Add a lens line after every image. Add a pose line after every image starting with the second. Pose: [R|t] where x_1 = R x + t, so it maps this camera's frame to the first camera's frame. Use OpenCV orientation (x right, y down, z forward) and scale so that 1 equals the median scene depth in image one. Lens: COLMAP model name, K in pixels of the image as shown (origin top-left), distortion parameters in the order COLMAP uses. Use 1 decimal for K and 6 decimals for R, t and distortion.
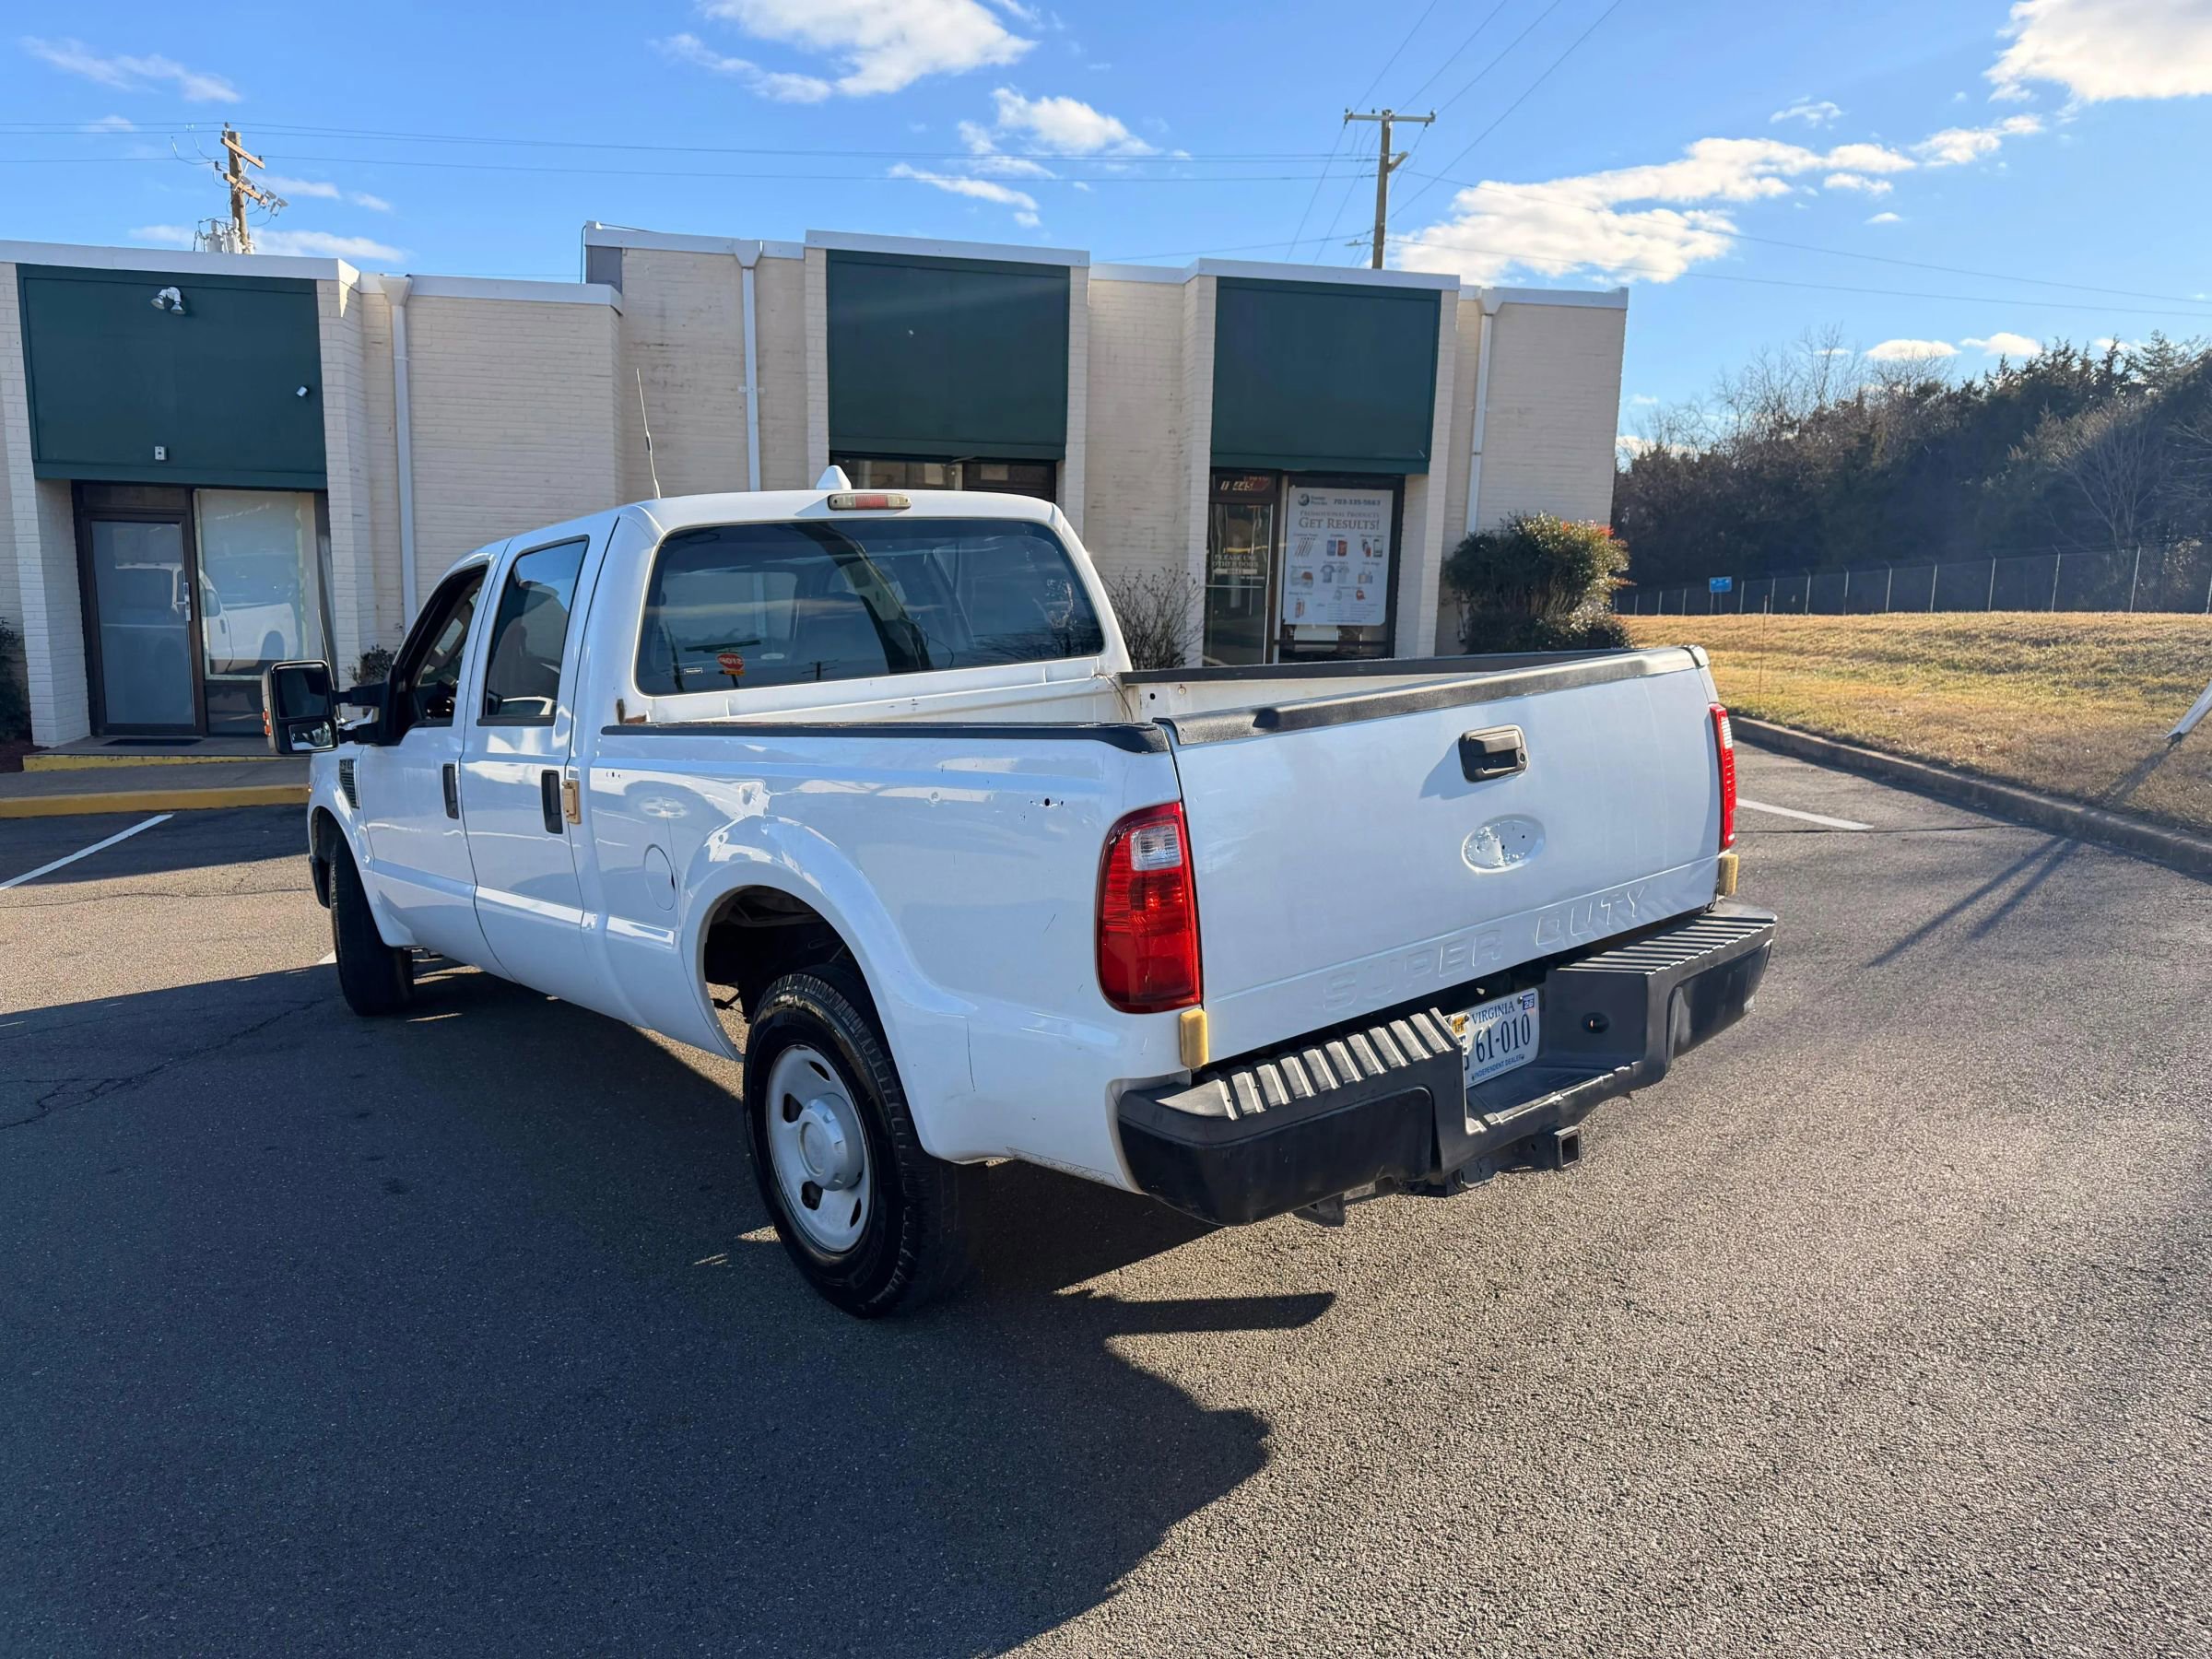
lens RADIAL K [[1567.2, 0, 1101.4], [0, 1567.2, 835.8], [0, 0, 1]] dist [0.036565, -0.024321]
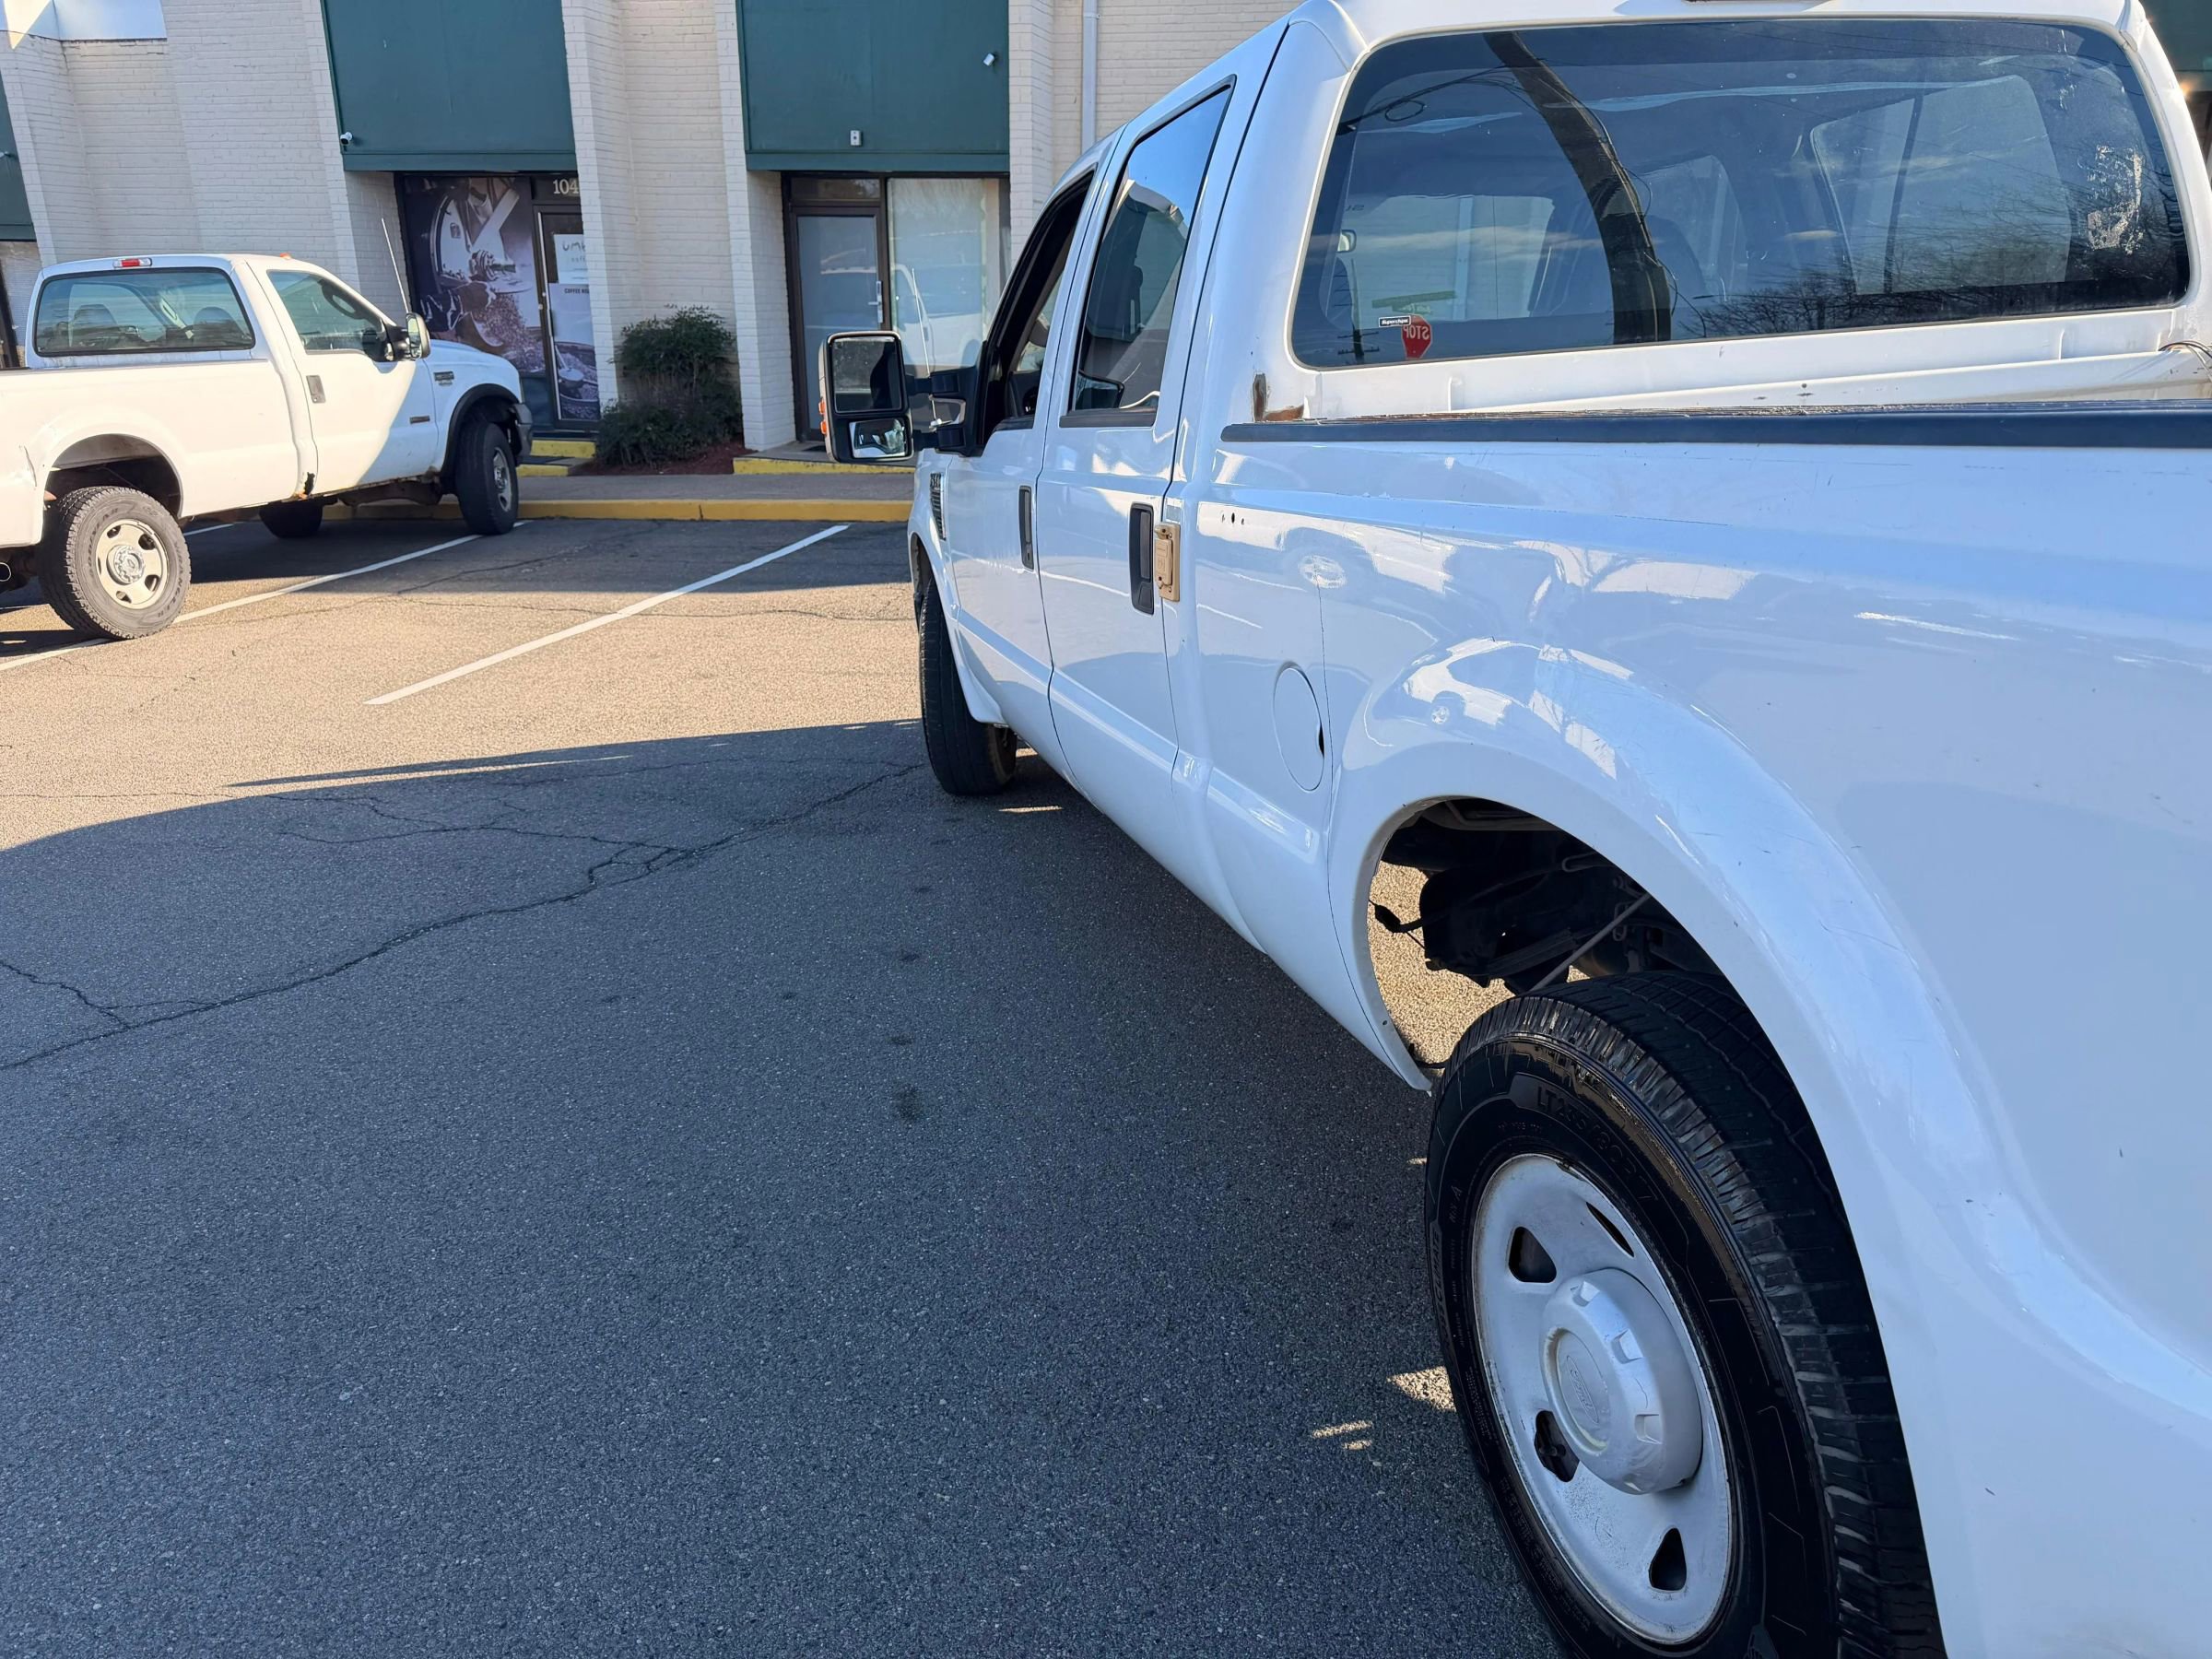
lens RADIAL K [[1567.2, 0, 1154.1], [0, 1567.2, 812.0], [0, 0, 1]] dist [0.036565, -0.024321]
pose [[0.925574, 0.116712, -0.360127, -0.088640], [-0.060869, 0.984794, 0.162715, -0.017133], [0.373642, -0.128684, 0.918603, 0.325953]]
